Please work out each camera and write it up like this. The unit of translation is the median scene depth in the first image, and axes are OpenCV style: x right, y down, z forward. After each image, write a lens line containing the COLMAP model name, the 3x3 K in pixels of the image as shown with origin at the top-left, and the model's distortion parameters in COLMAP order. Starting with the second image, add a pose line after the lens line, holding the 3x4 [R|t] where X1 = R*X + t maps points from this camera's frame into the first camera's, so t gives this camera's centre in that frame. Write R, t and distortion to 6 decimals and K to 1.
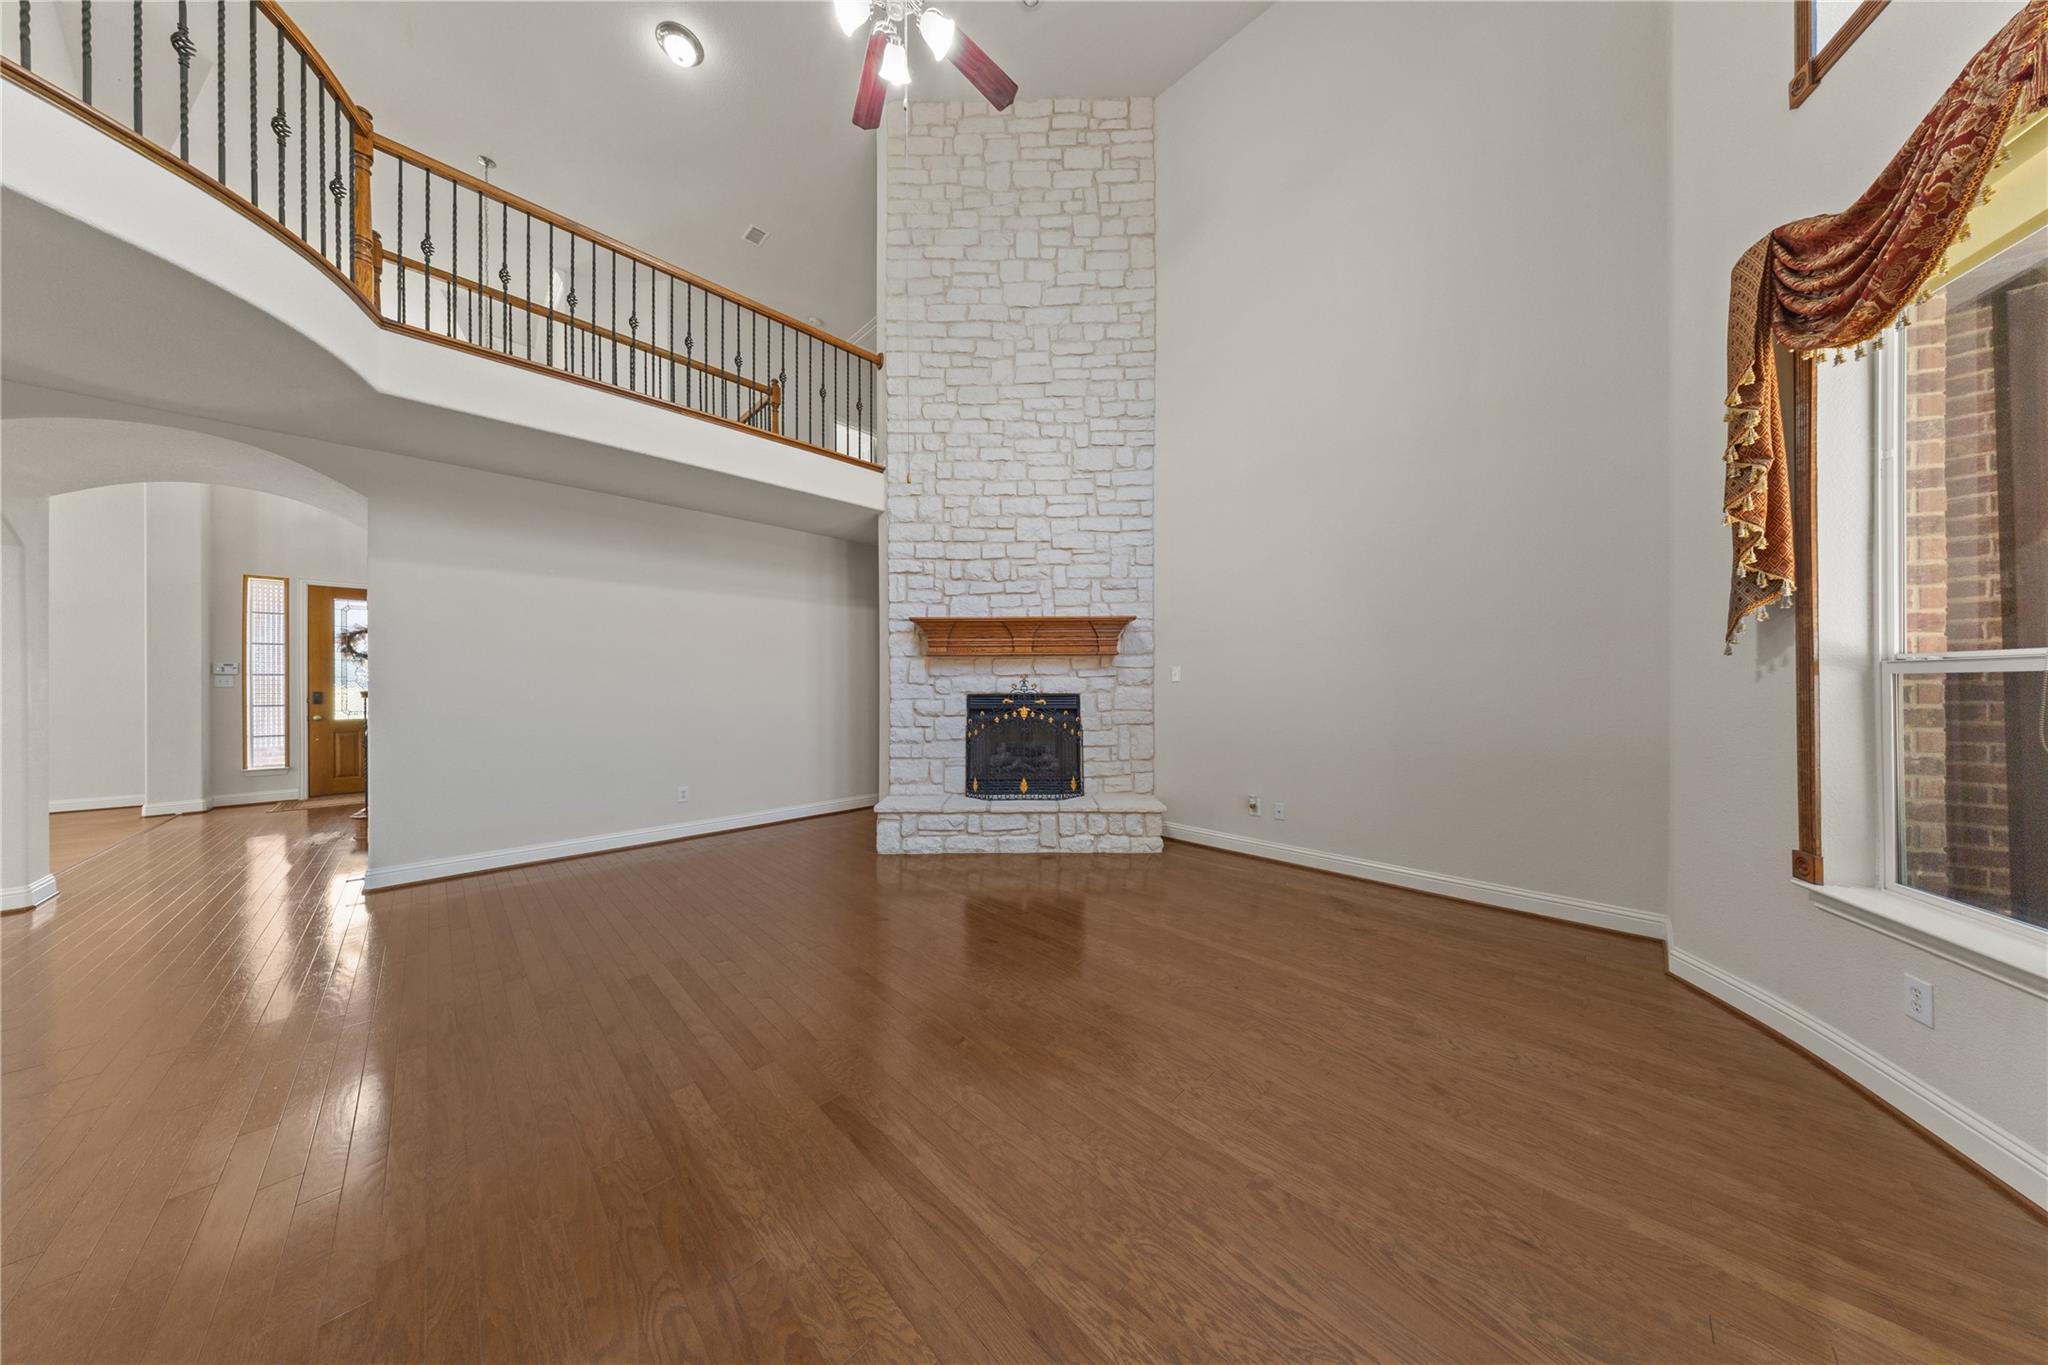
lens RADIAL K [[599.2, 0, 1008.5], [0, 599.2, 683.7], [0, 0, 1]] dist [-0.000765, -0.000068]
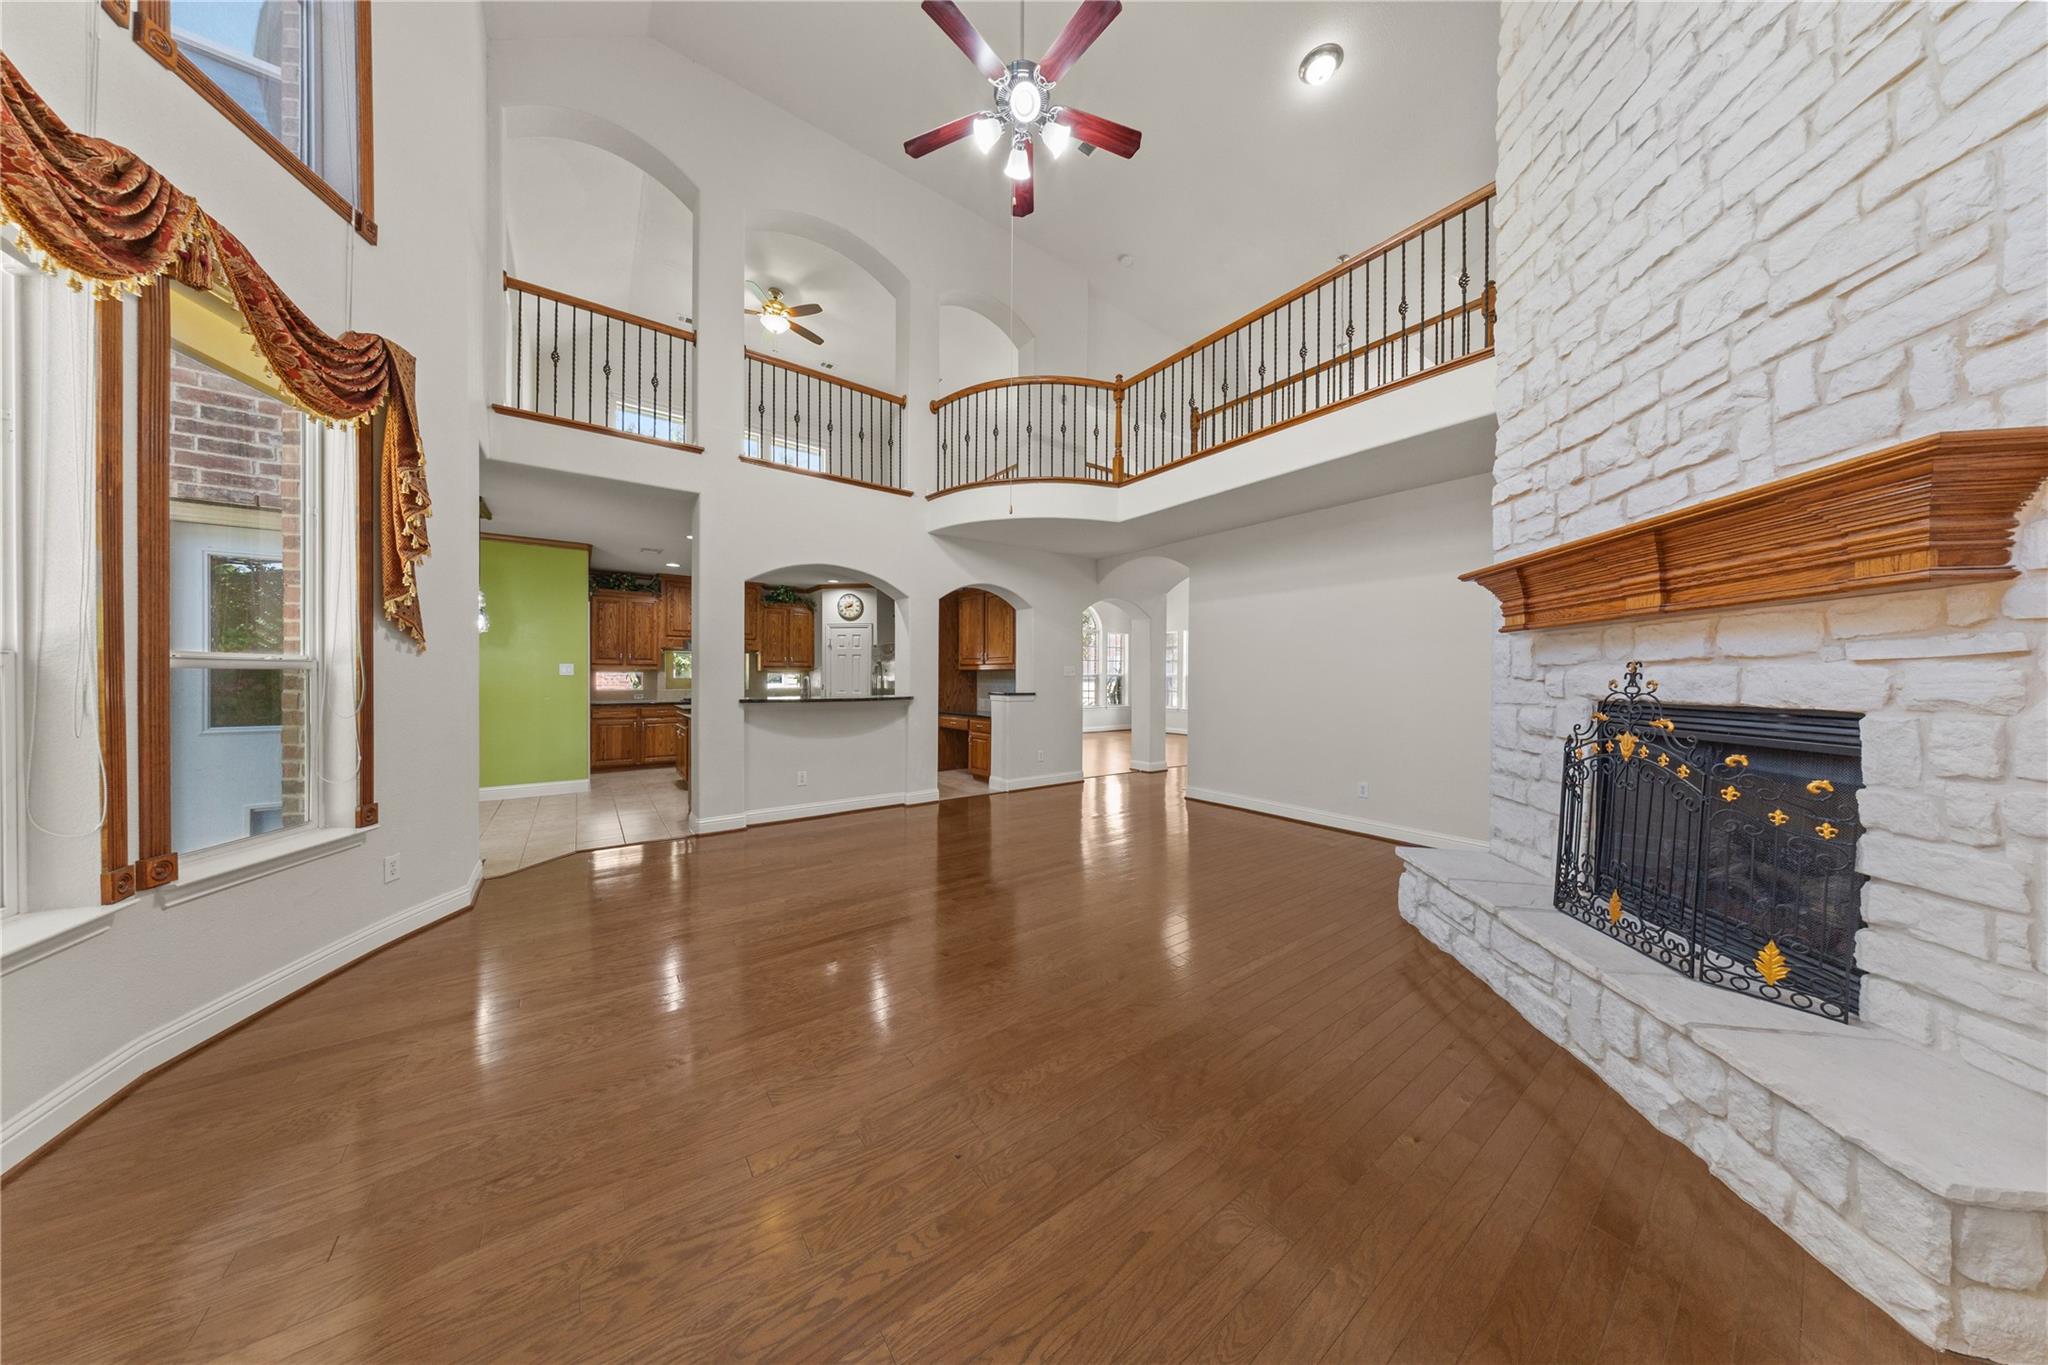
lens RADIAL K [[599.2, 0, 1024.7], [0, 599.2, 676.6], [0, 0, 1]] dist [-0.000765, -0.000068]
pose [[-0.154345, 0.002937, -0.988013, 0.531738], [-0.004989, 0.999981, 0.003752, -0.001882], [0.988004, 0.005508, -0.154328, 0.622804]]
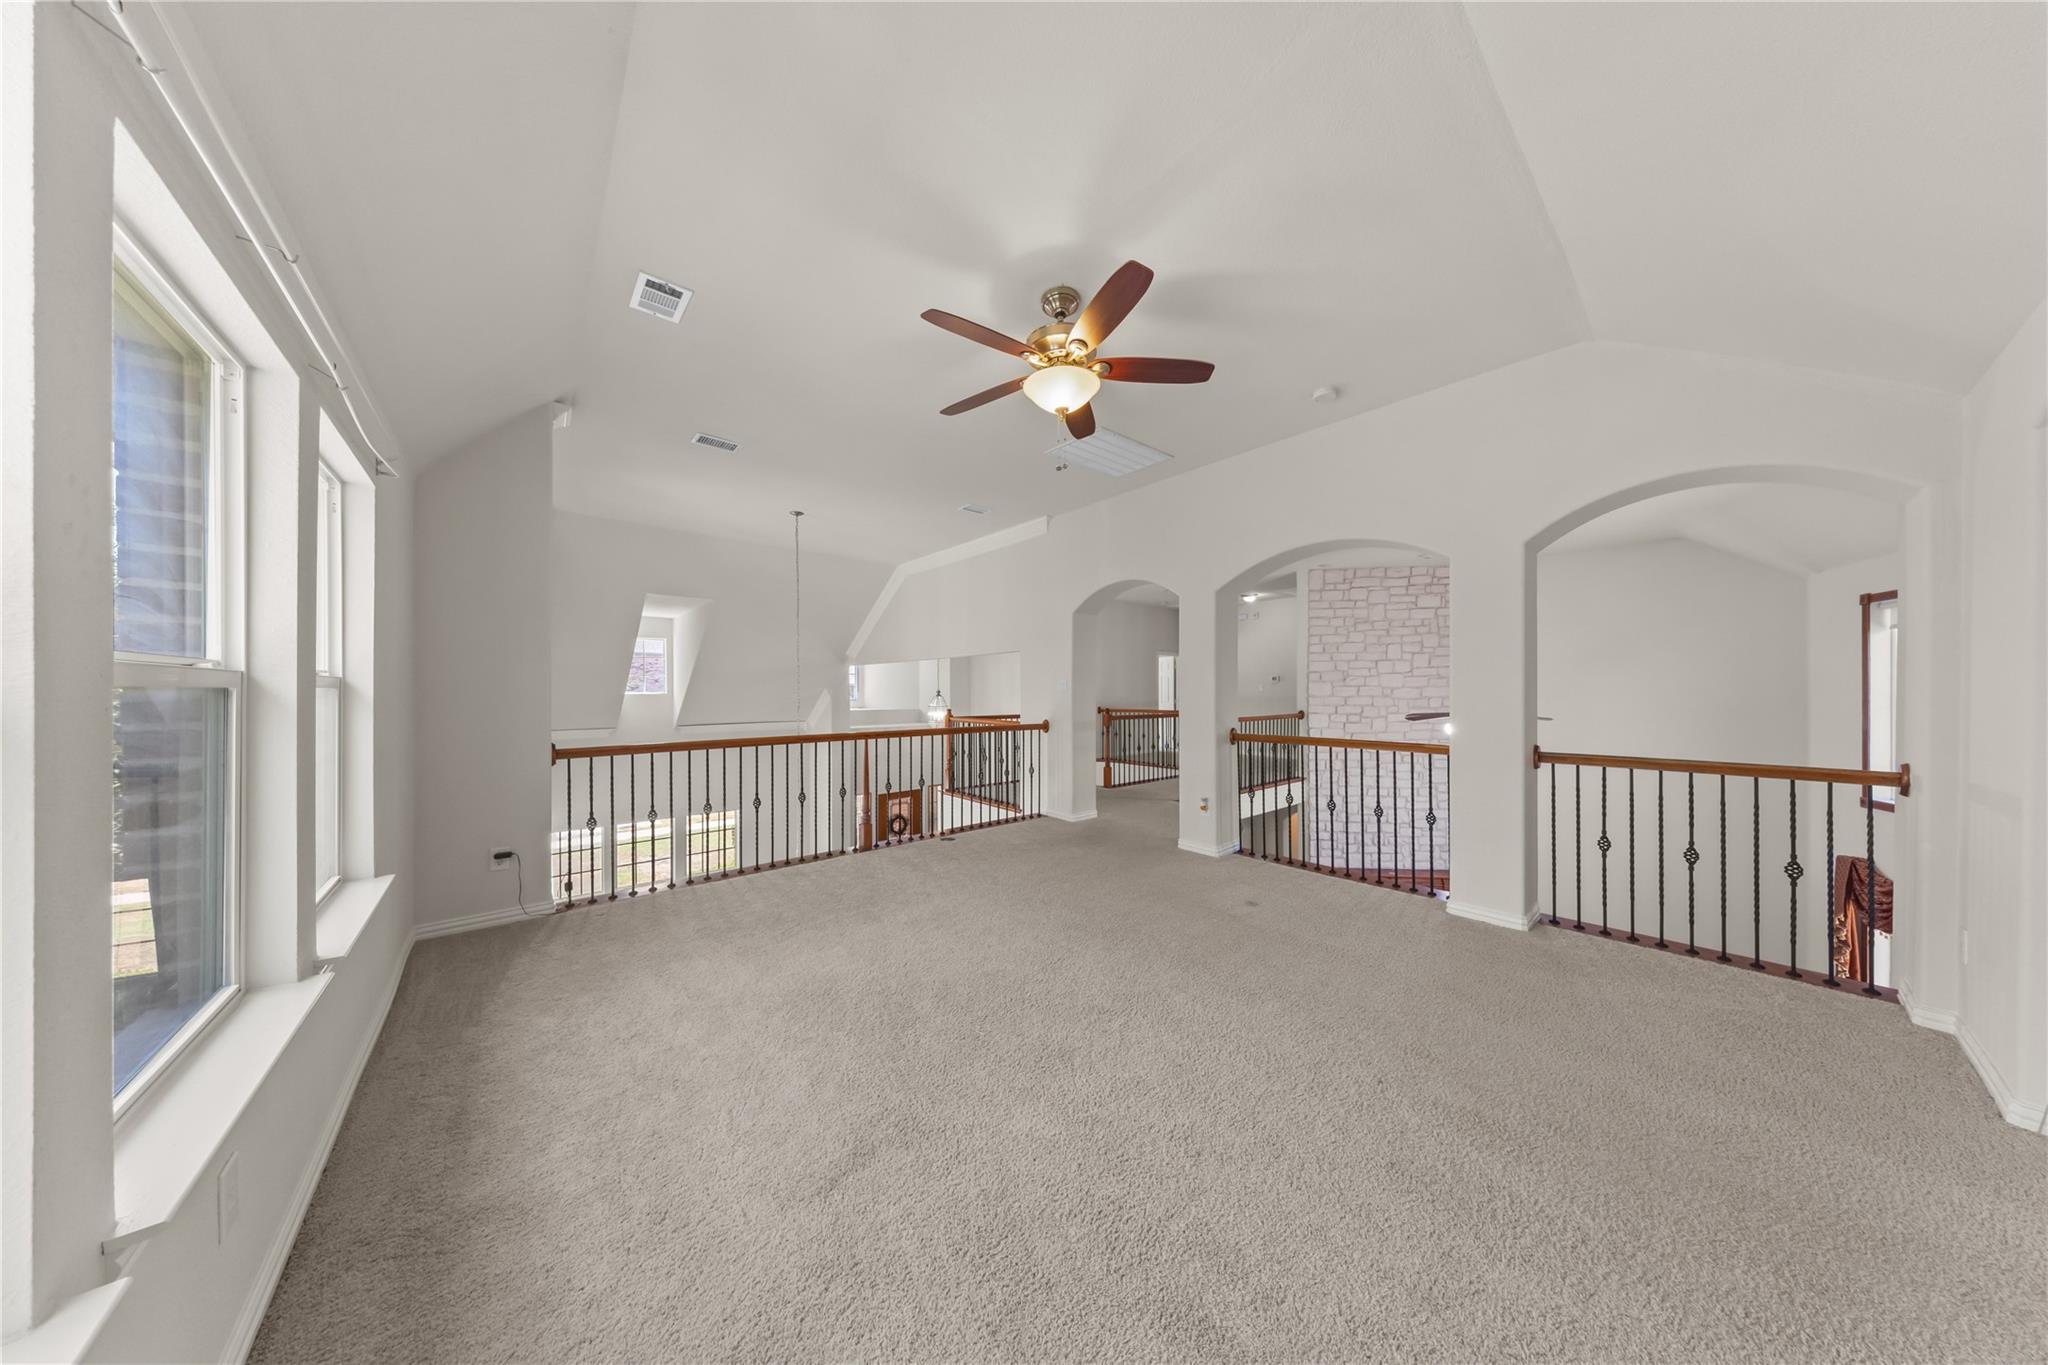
lens RADIAL K [[599.2, 0, 1027.7], [0, 599.2, 689.0], [0, 0, 1]] dist [-0.000765, -0.000068]
pose [[0.996336, -0.004197, -0.085425, -0.870630], [0.004203, 0.999991, -0.000103, -0.631801], [0.085424, -0.000256, 0.996345, -0.799893]]
